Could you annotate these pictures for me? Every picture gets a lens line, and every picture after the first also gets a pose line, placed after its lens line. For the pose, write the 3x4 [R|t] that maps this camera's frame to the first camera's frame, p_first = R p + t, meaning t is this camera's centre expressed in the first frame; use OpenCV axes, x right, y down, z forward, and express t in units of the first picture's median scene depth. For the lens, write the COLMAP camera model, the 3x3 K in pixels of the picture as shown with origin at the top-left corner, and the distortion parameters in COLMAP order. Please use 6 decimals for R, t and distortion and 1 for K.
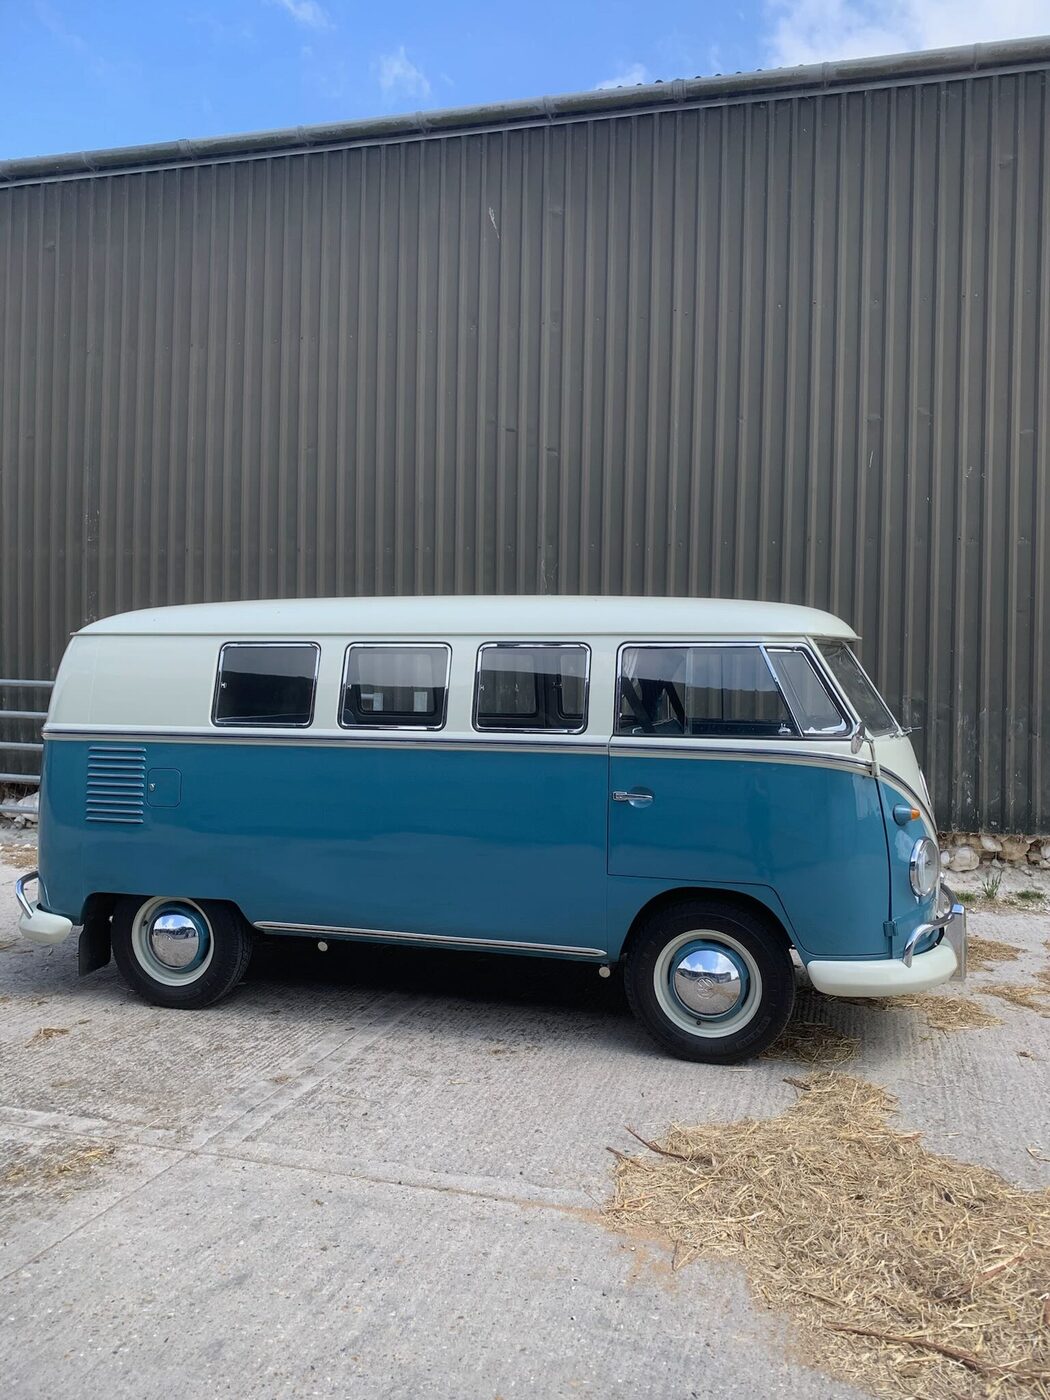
lens RADIAL K [[1064.3, 0, 481.6], [0, 1064.3, 706.9], [0, 0, 1]] dist [0.059096, -0.001708]
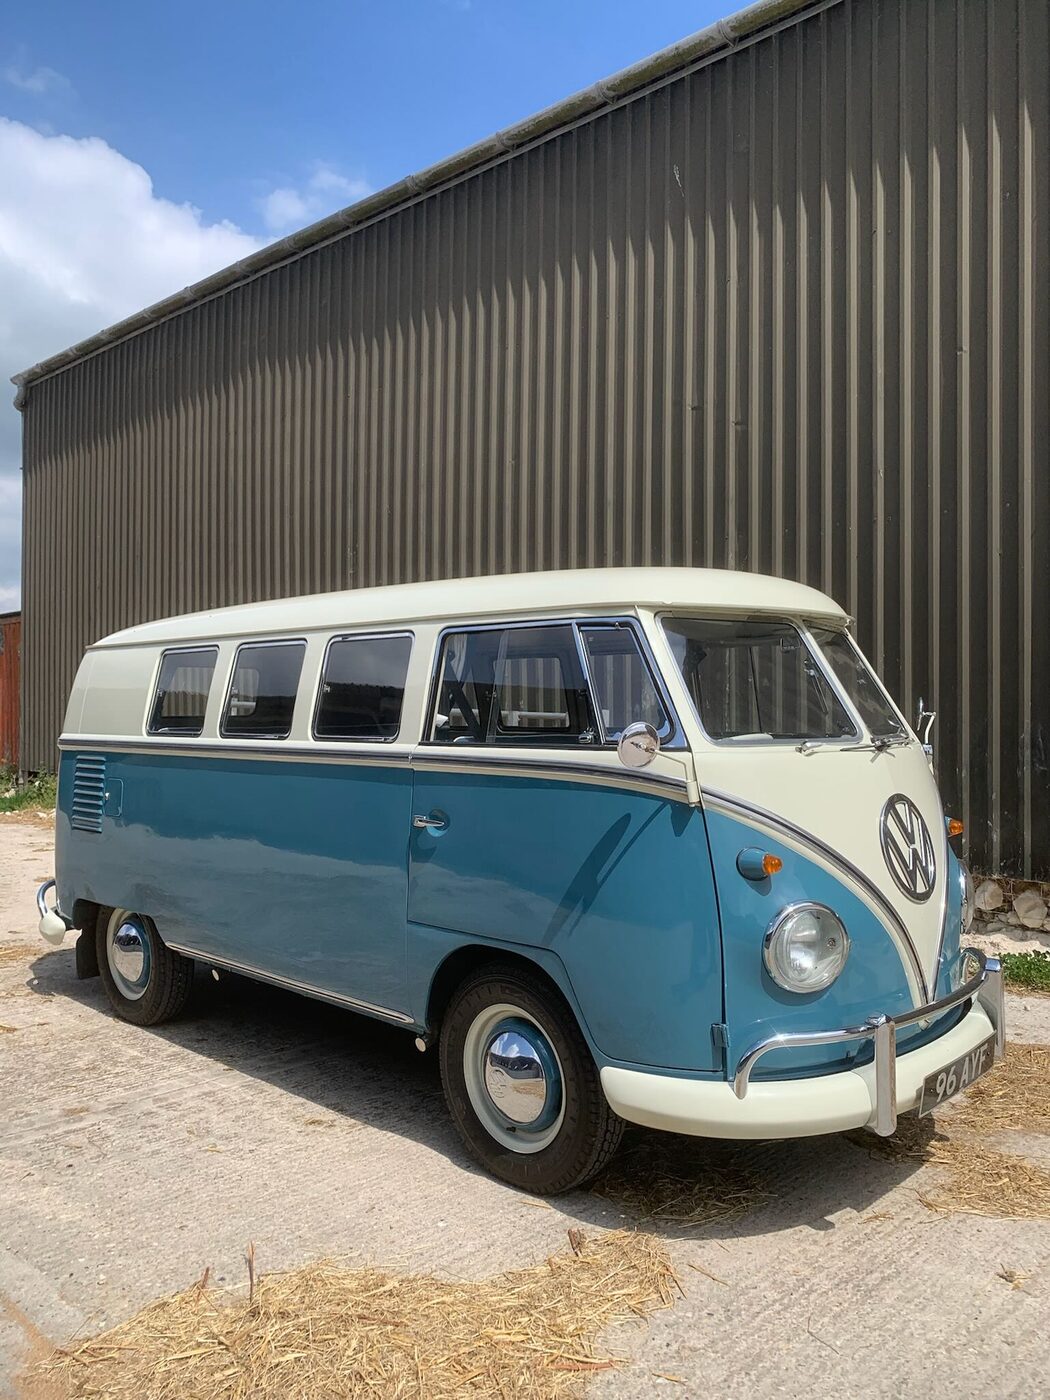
lens RADIAL K [[1042.5, 0, 525.0], [0, 1042.5, 700.0], [0, 0, 1]] dist [0.054987, 0.001265]
pose [[0.885763, -0.013724, -0.463934, 0.537617], [-0.004212, 0.999284, -0.037604, 0.022094], [0.464118, 0.035262, 0.885071, 0.335414]]
